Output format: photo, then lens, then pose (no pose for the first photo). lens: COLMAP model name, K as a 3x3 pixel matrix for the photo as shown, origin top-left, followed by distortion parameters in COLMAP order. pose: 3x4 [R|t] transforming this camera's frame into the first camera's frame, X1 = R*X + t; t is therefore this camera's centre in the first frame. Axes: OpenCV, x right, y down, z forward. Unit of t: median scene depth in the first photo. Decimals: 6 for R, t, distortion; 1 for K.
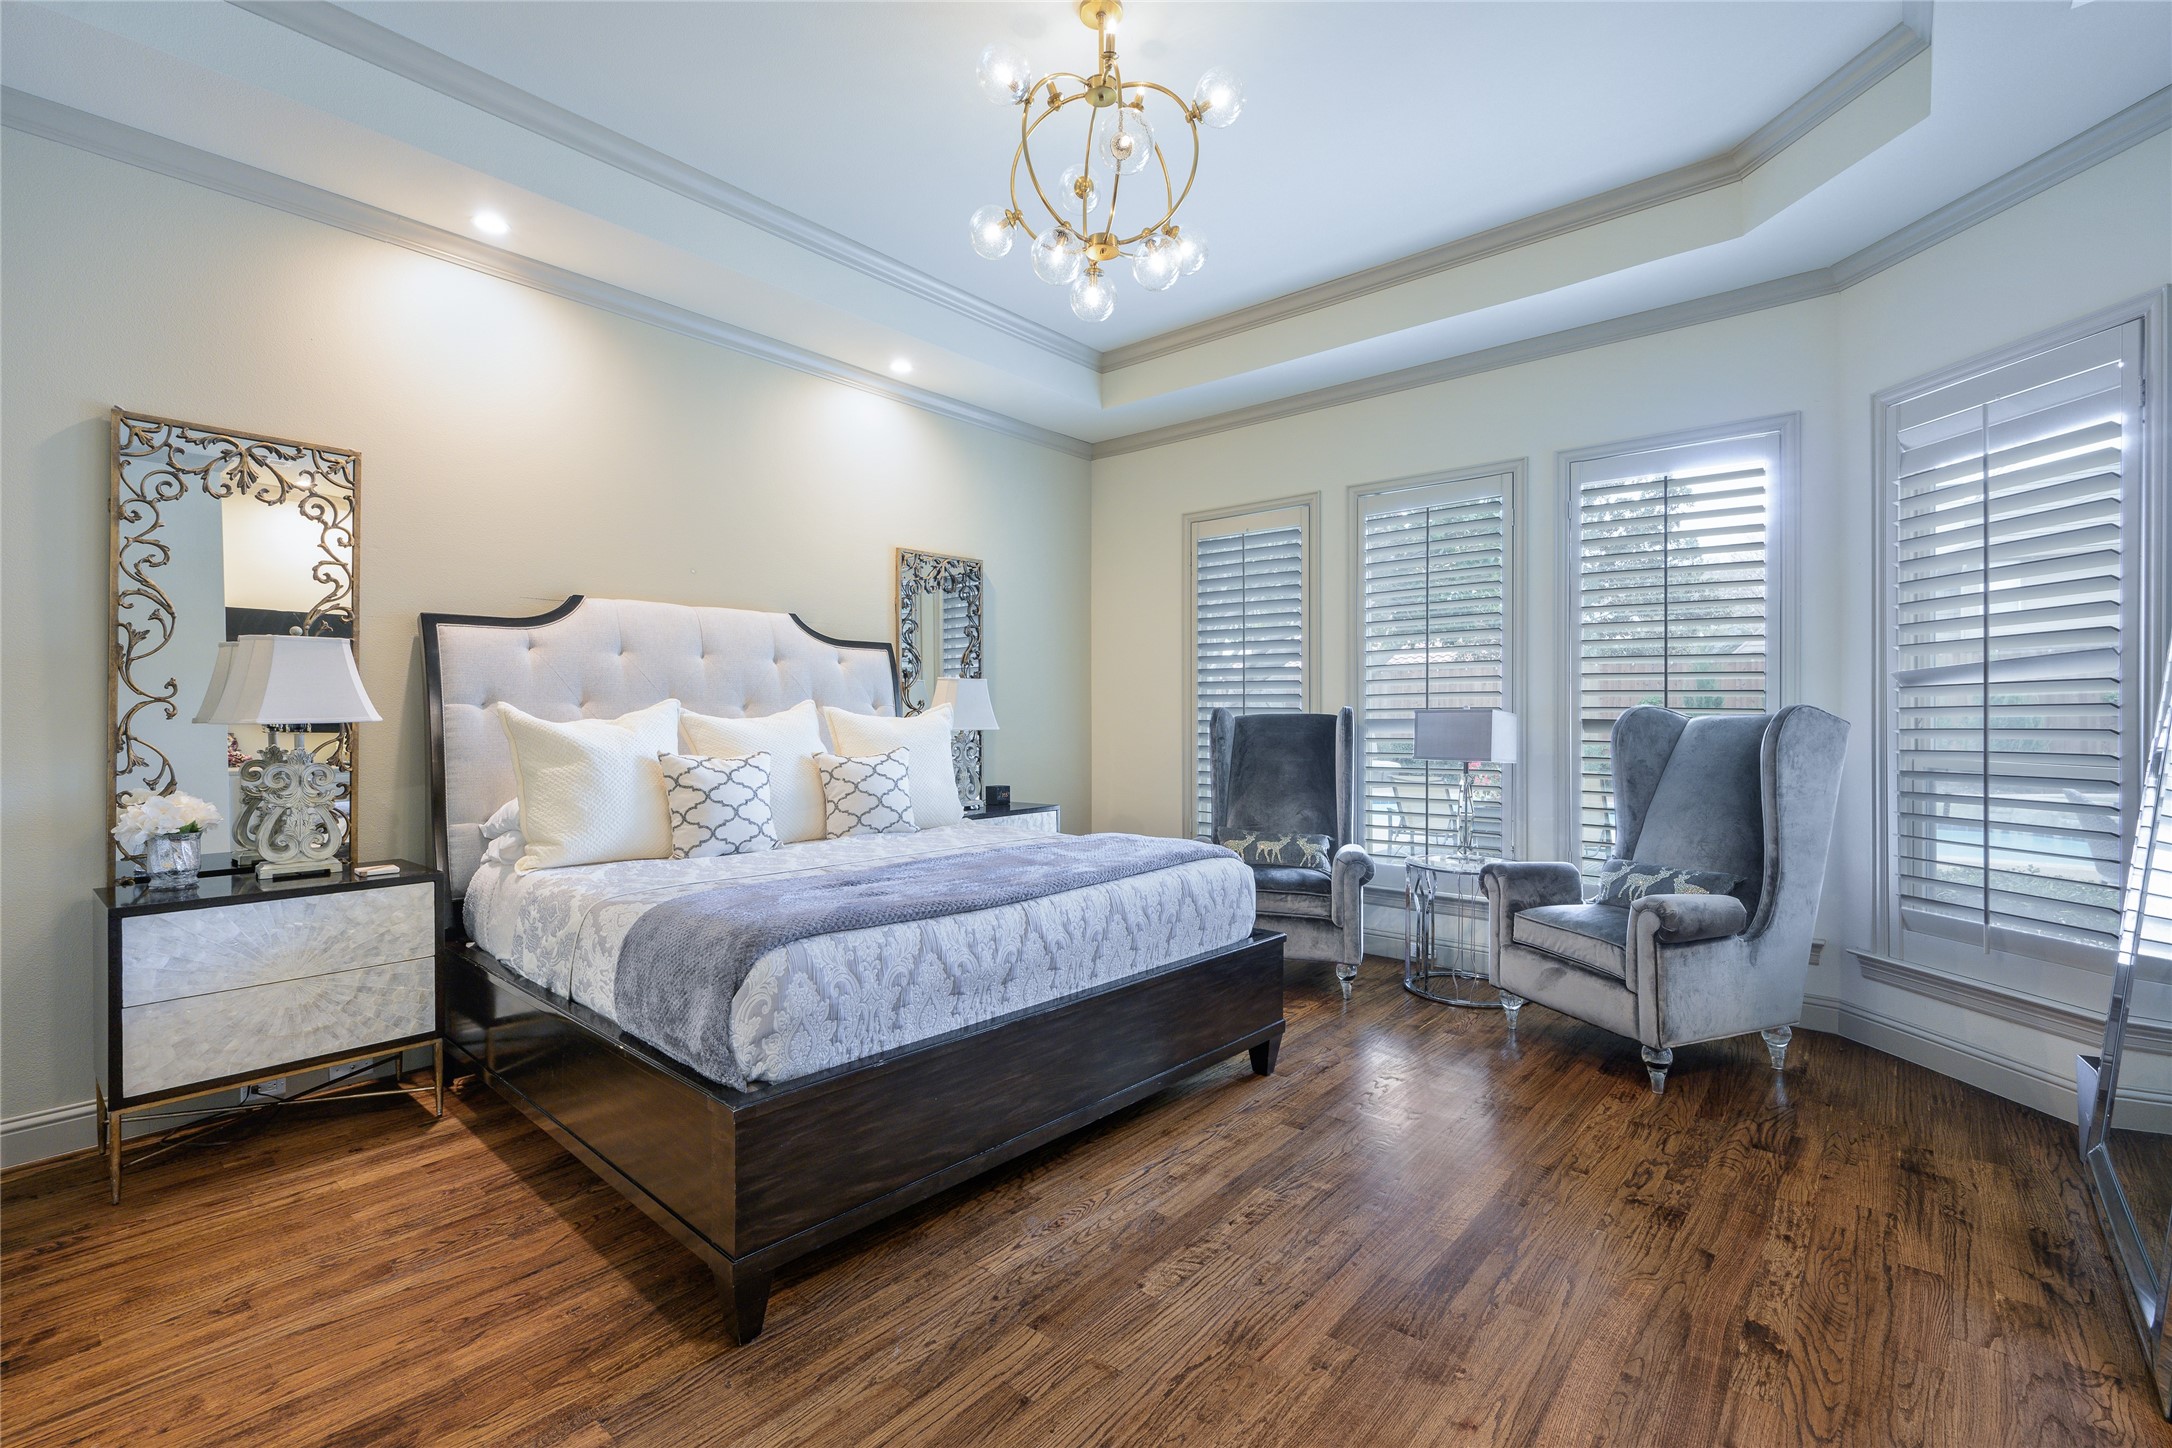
lens RADIAL K [[943.1, 0, 1086.0], [0, 943.1, 724.0], [0, 0, 1]] dist [0.003046, -0.000050]
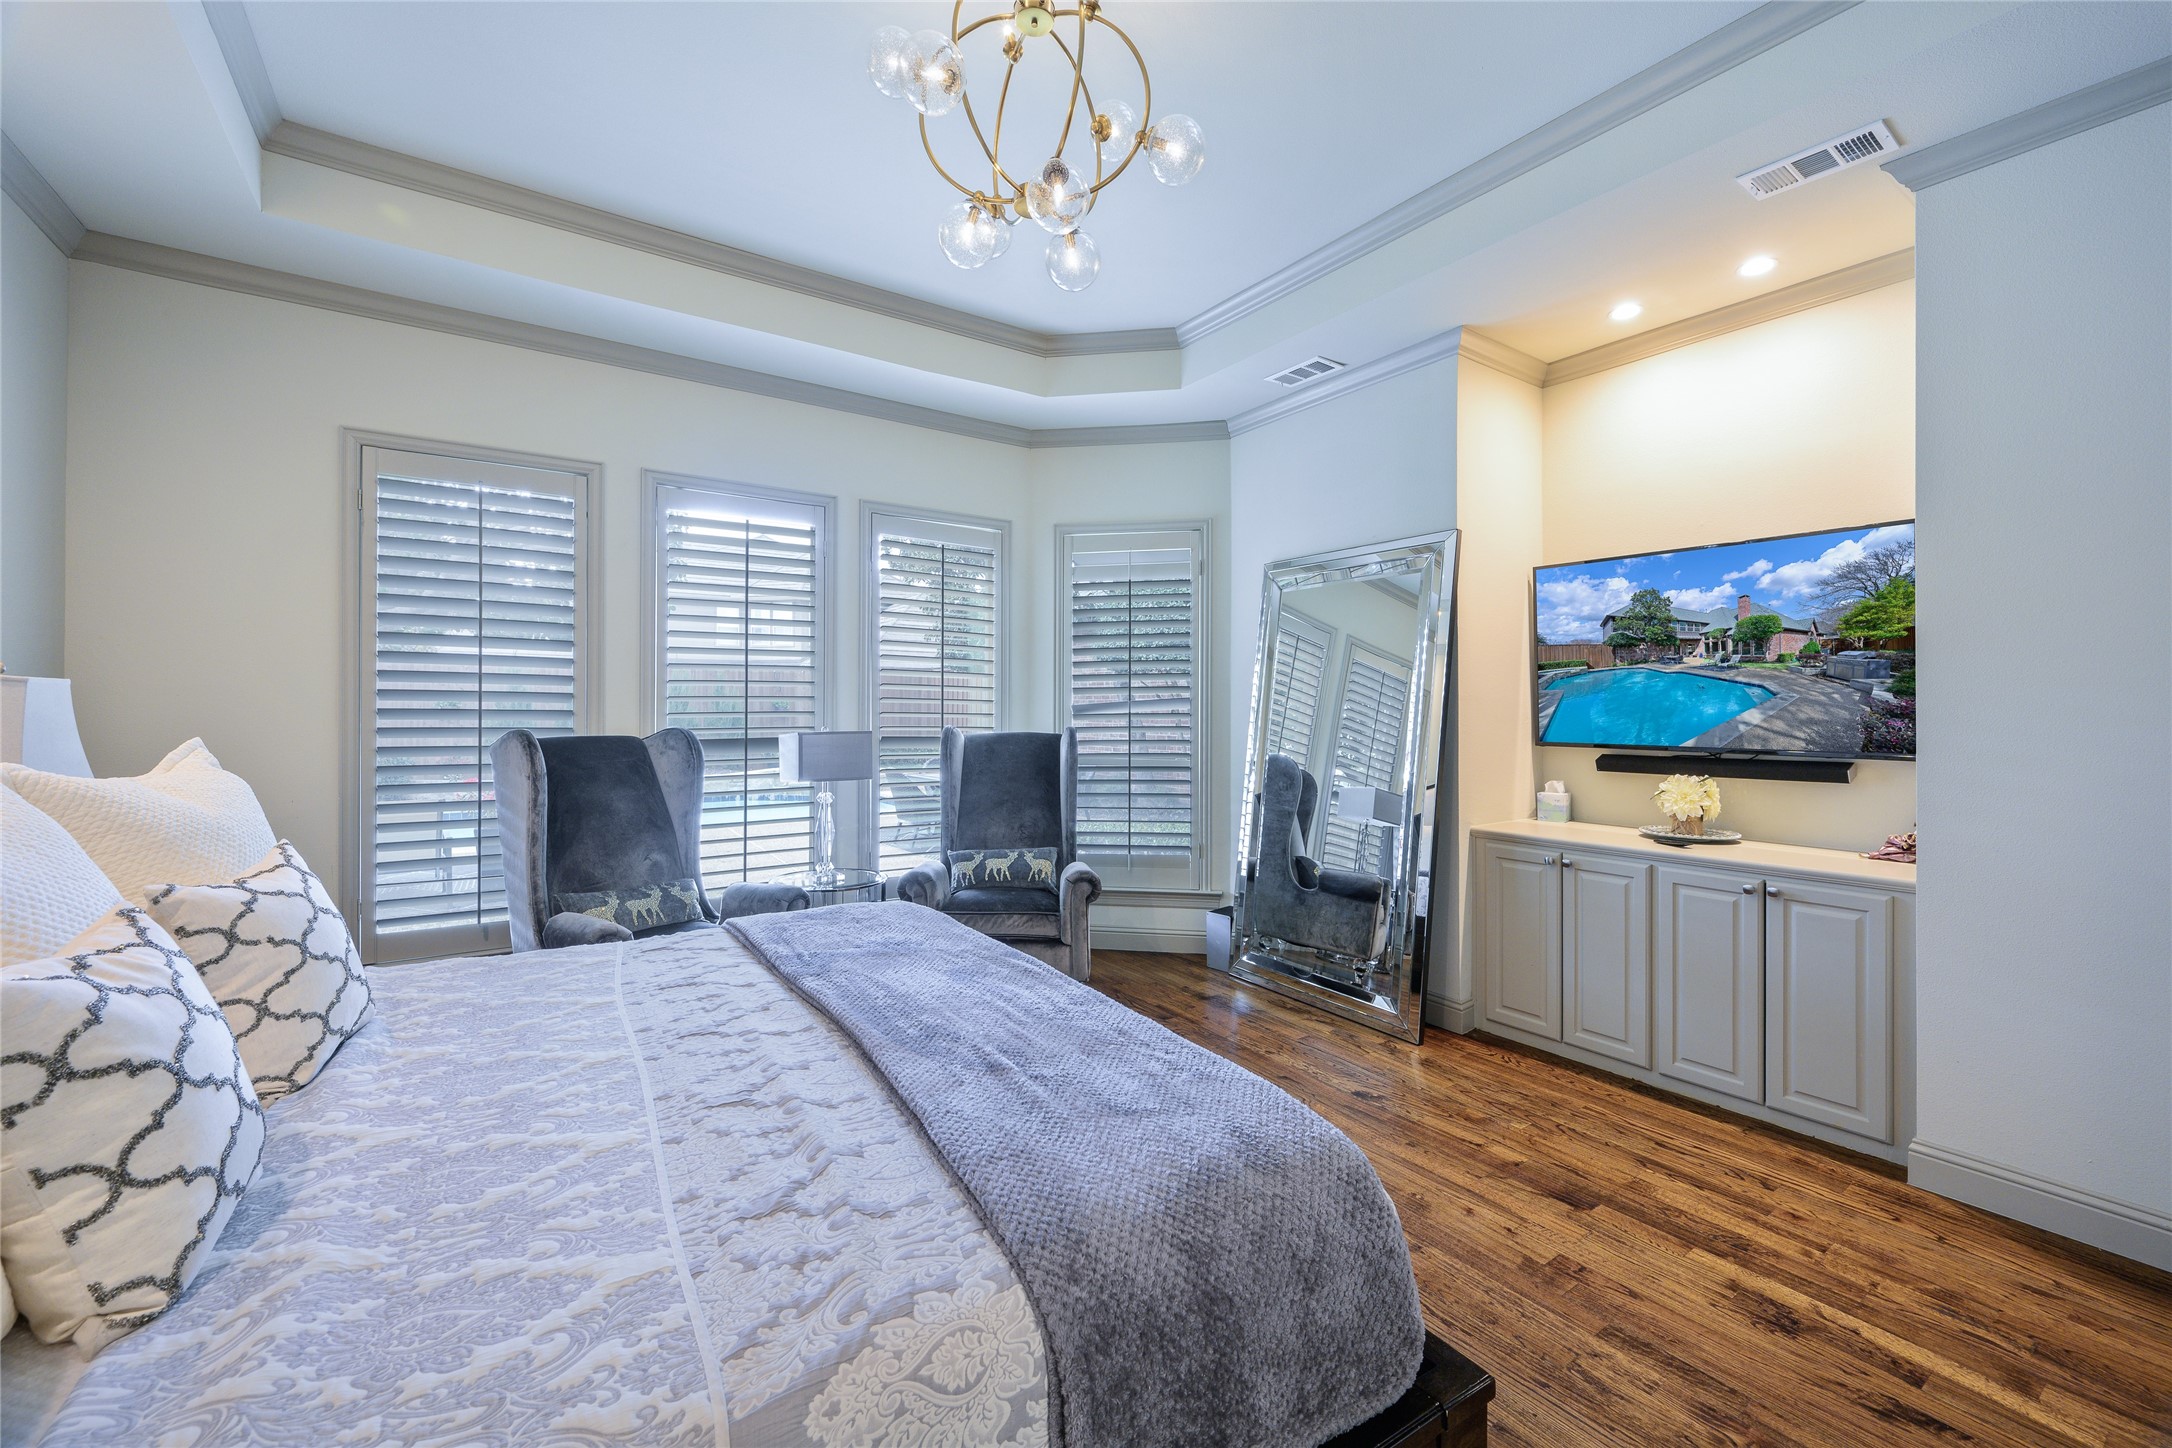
lens RADIAL K [[888.9, 0, 1046.6], [0, 888.9, 720.1], [0, 0, 1]] dist [0.000471, 0.000084]
pose [[0.279097, -0.002713, 0.960259, -0.477584], [0.010785, 0.999942, -0.000310, -0.024264], [-0.960202, 0.010443, 0.279110, 0.510593]]
